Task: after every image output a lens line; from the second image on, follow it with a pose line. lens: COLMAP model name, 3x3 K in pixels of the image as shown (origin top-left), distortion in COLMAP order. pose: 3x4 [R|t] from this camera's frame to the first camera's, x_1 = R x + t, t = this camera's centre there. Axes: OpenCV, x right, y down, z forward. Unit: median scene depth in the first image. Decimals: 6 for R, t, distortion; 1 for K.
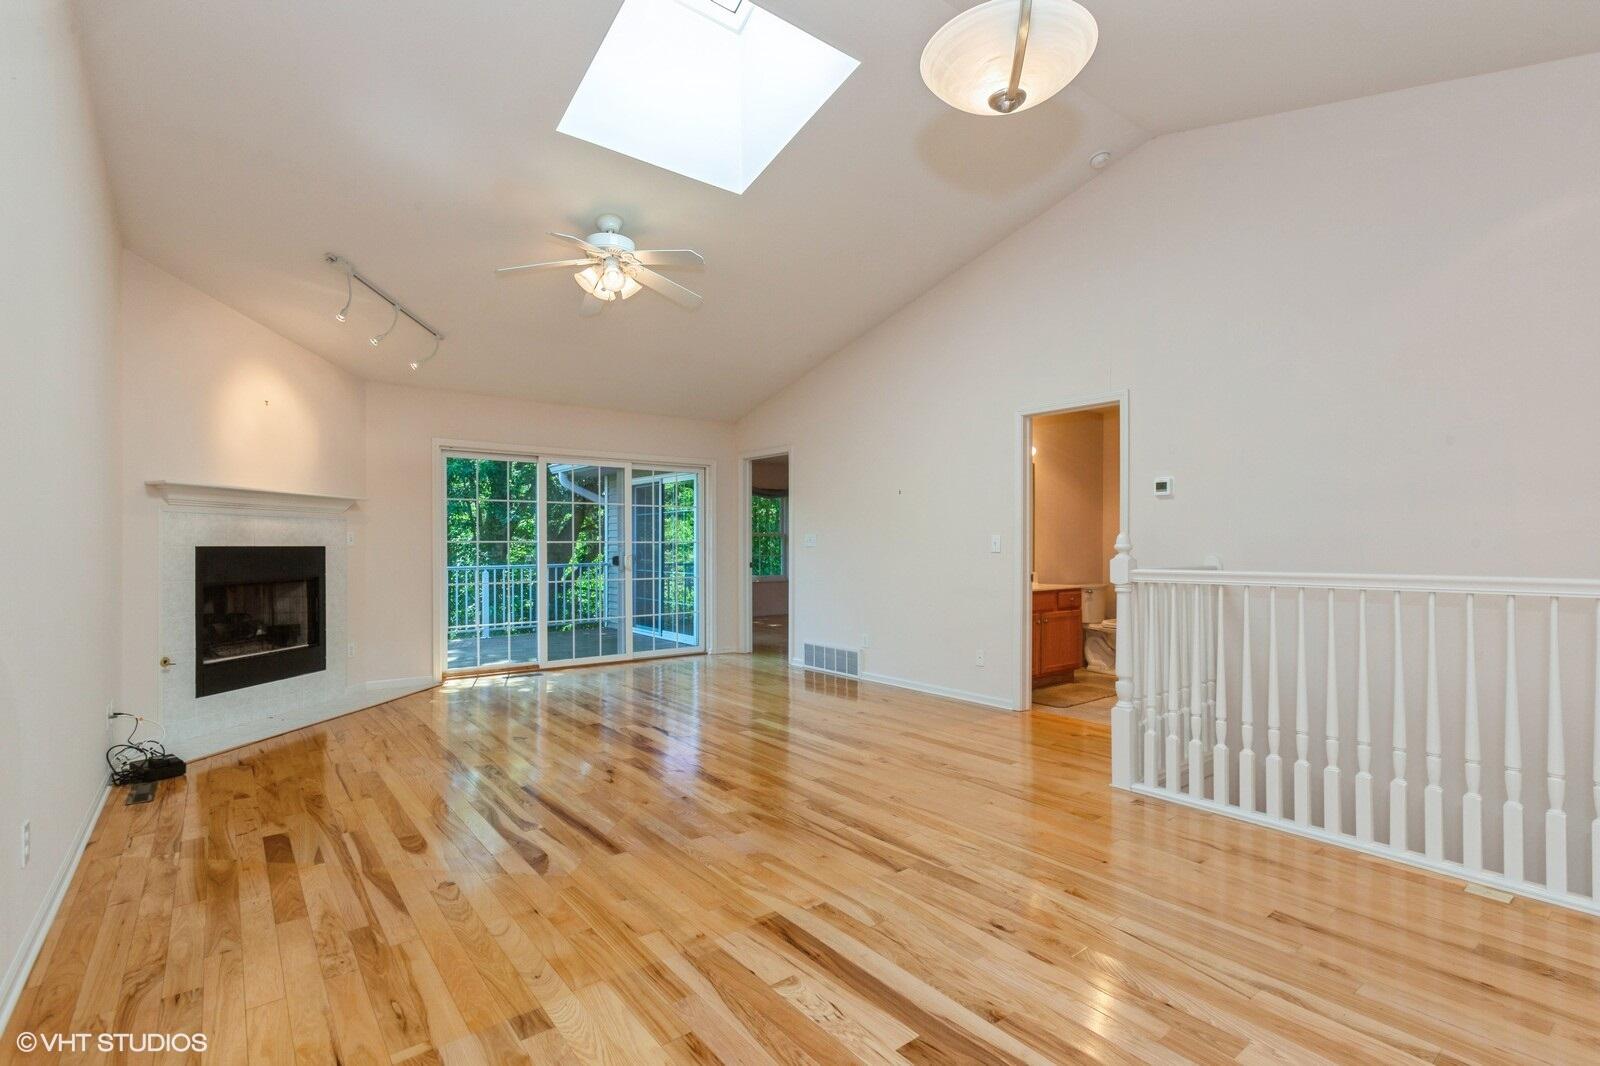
lens RADIAL K [[740.0, 0, 831.9], [0, 740.0, 541.9], [0, 0, 1]] dist [-0.015422, 0.000078]
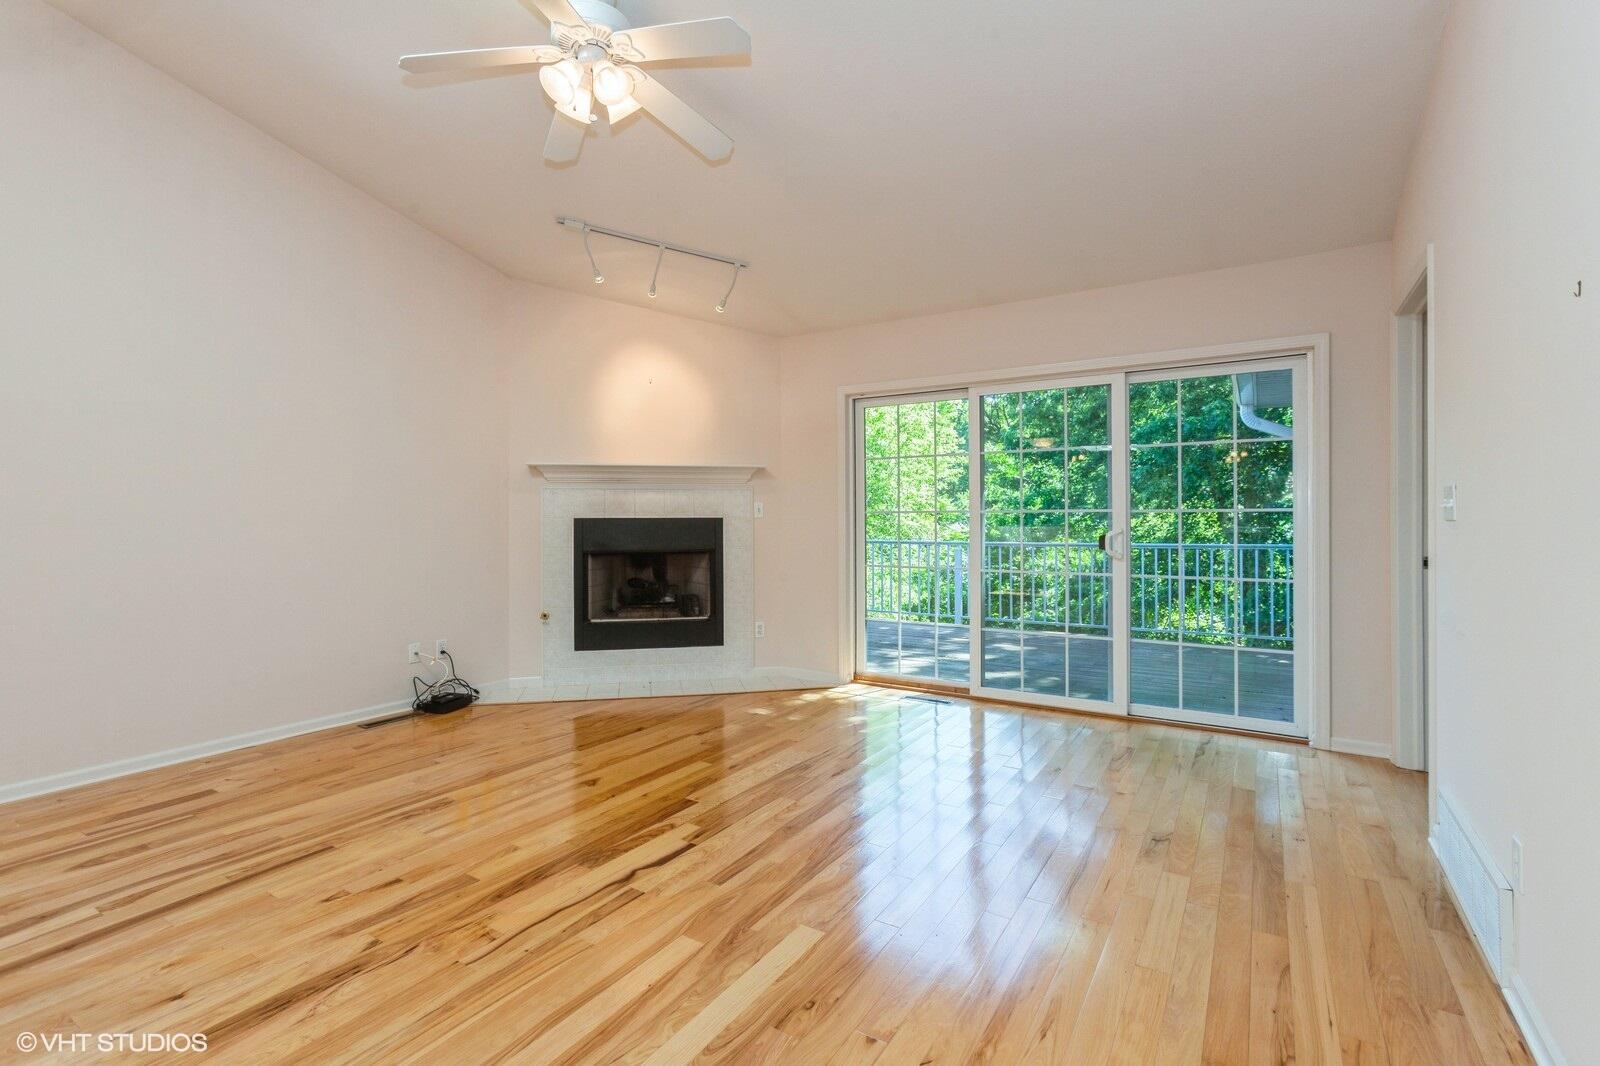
lens RADIAL K [[744.1, 0, 793.4], [0, 744.1, 515.3], [0, 0, 1]] dist [-0.017393, 0.012257]
pose [[0.302628, -0.002895, -0.953104, 0.317625], [0.006071, 0.999981, -0.001110, 0.004660], [0.953089, -0.005451, 0.302640, 0.915275]]
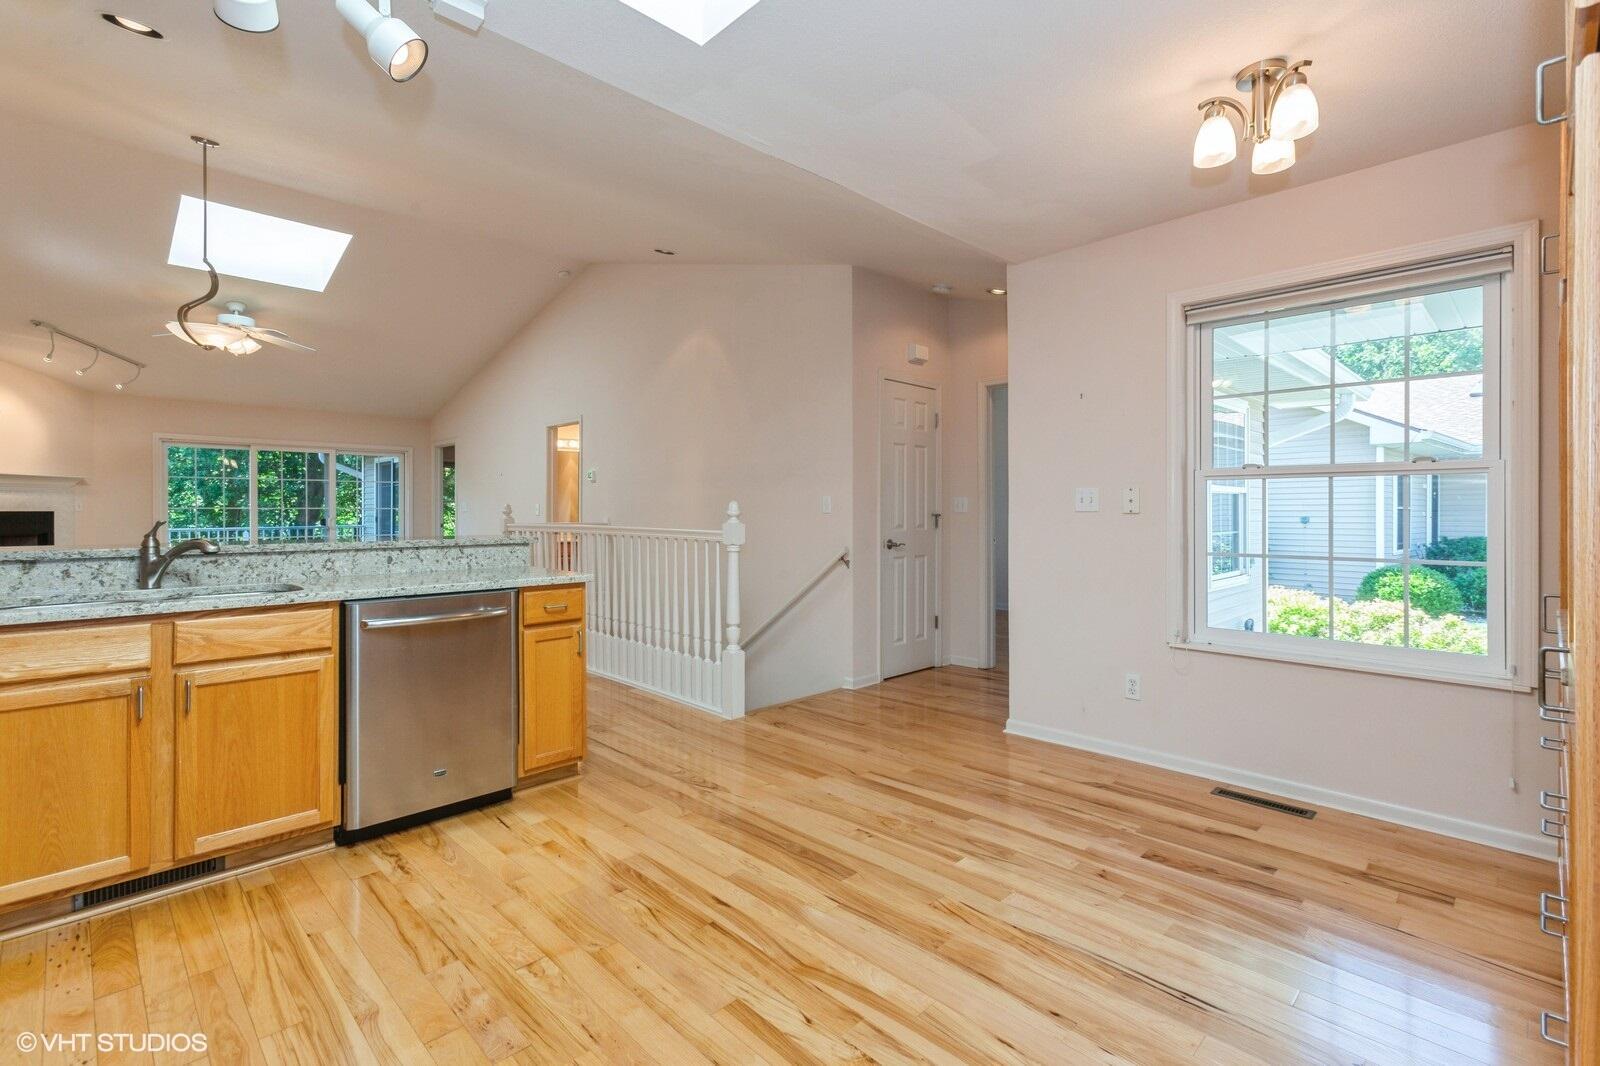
lens RADIAL K [[736.9, 0, 794.7], [0, 736.9, 504.8], [0, 0, 1]] dist [-0.016398, 0.011787]
pose [[0.996702, 0.001601, 0.081131, 0.714480], [-0.000959, 0.999968, -0.007950, 0.002602], [-0.081141, 0.007846, 0.996672, -0.603949]]
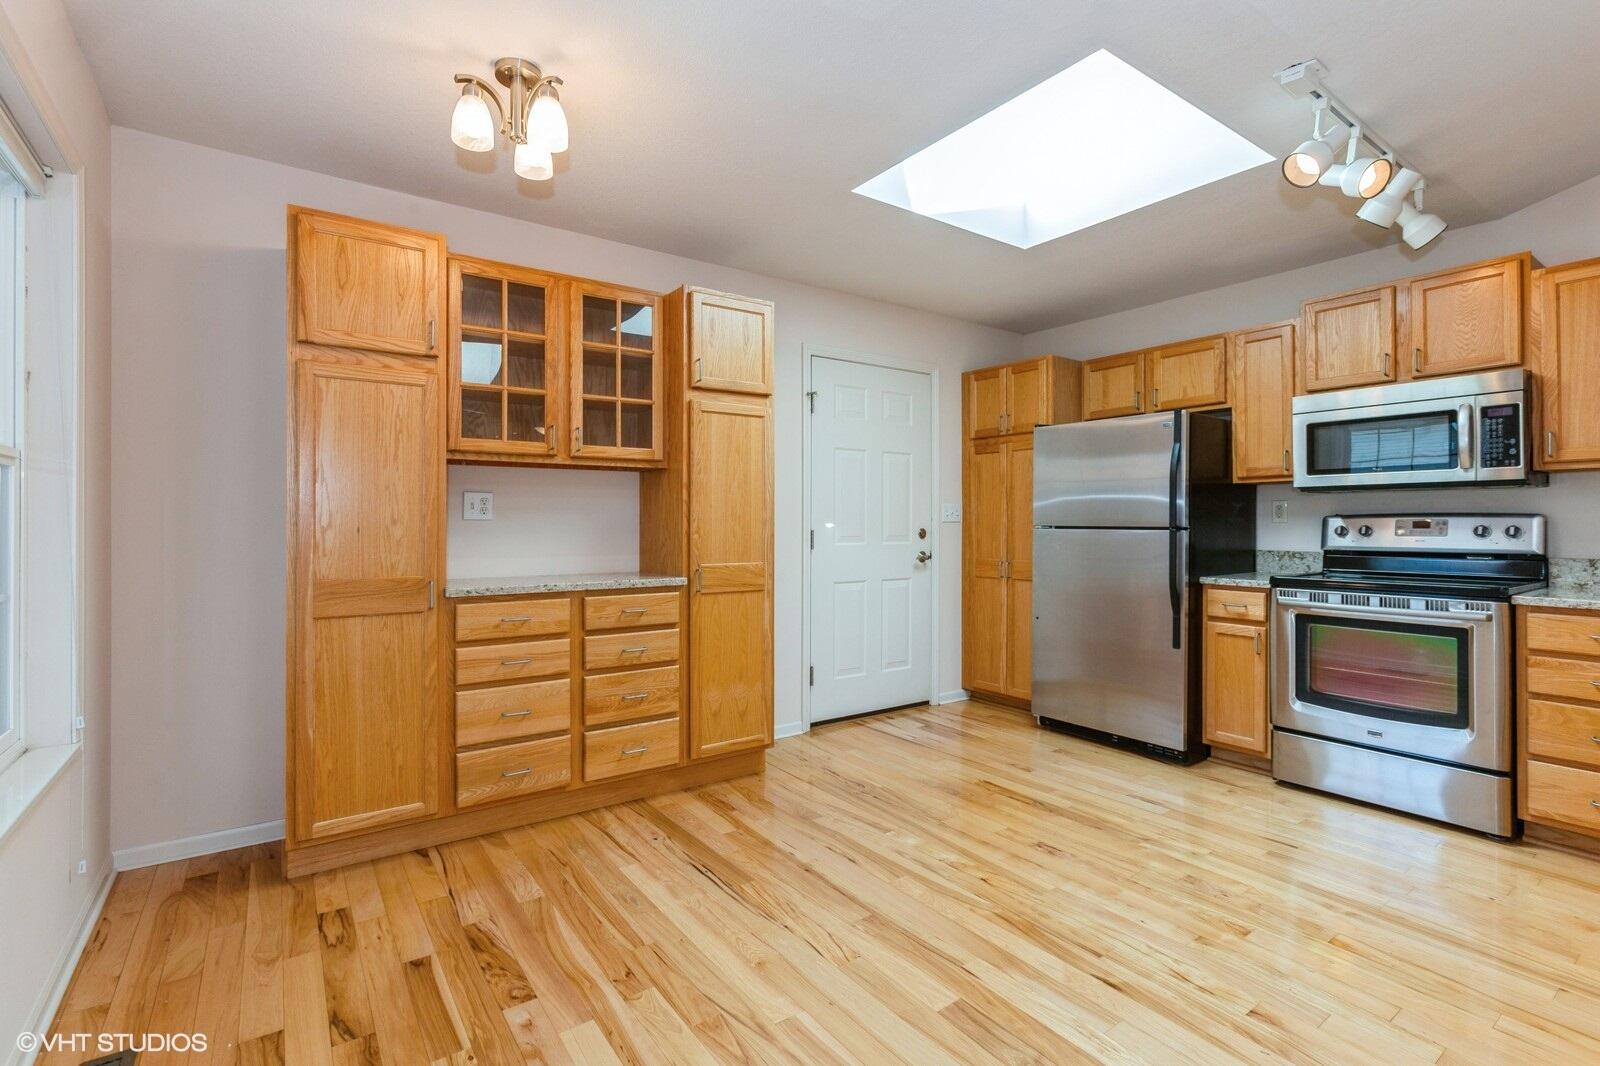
lens RADIAL K [[736.9, 0, 794.7], [0, 736.9, 504.8], [0, 0, 1]] dist [-0.016398, 0.011787]
pose [[-0.997118, 0.003160, 0.075805, 0.839244], [0.001424, 0.999736, -0.022936, 0.004035], [-0.075857, -0.022762, -0.996859, 0.261606]]
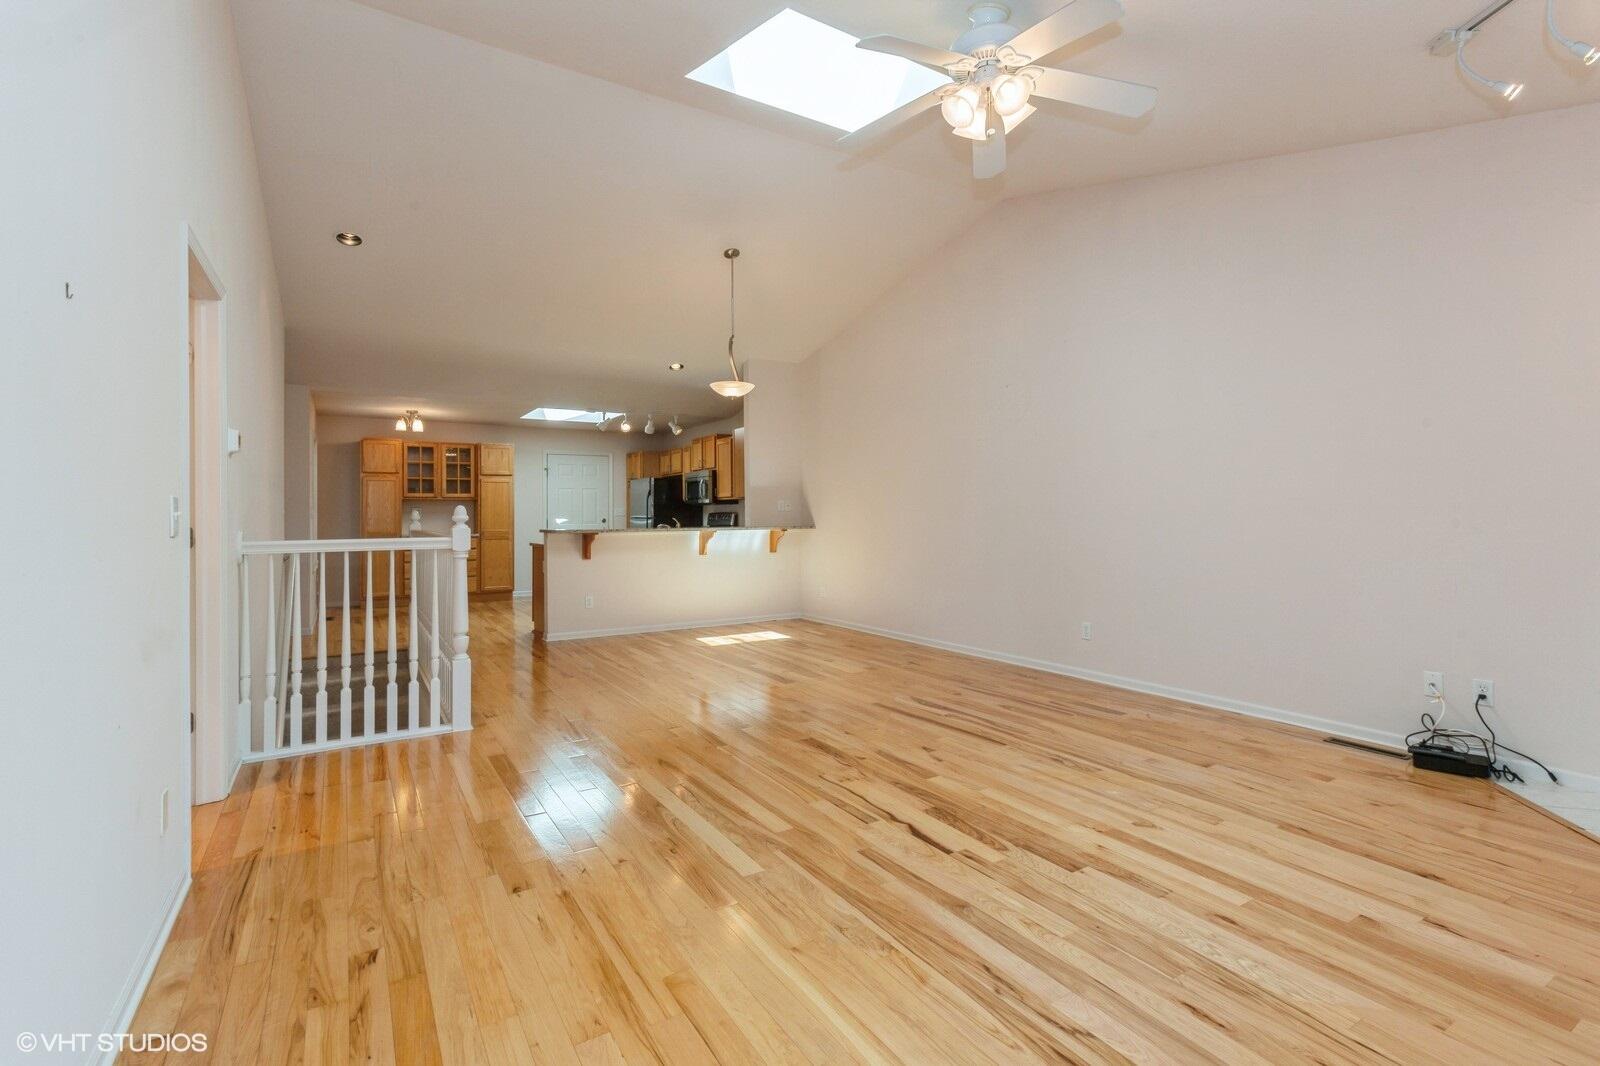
lens RADIAL K [[744.1, 0, 793.4], [0, 744.1, 515.3], [0, 0, 1]] dist [-0.017393, 0.012257]
pose [[-0.988784, 0.004908, 0.149272, -0.212110], [0.004804, 0.999988, -0.001056, 0.005495], [-0.149275, -0.000327, -0.988796, 1.568133]]
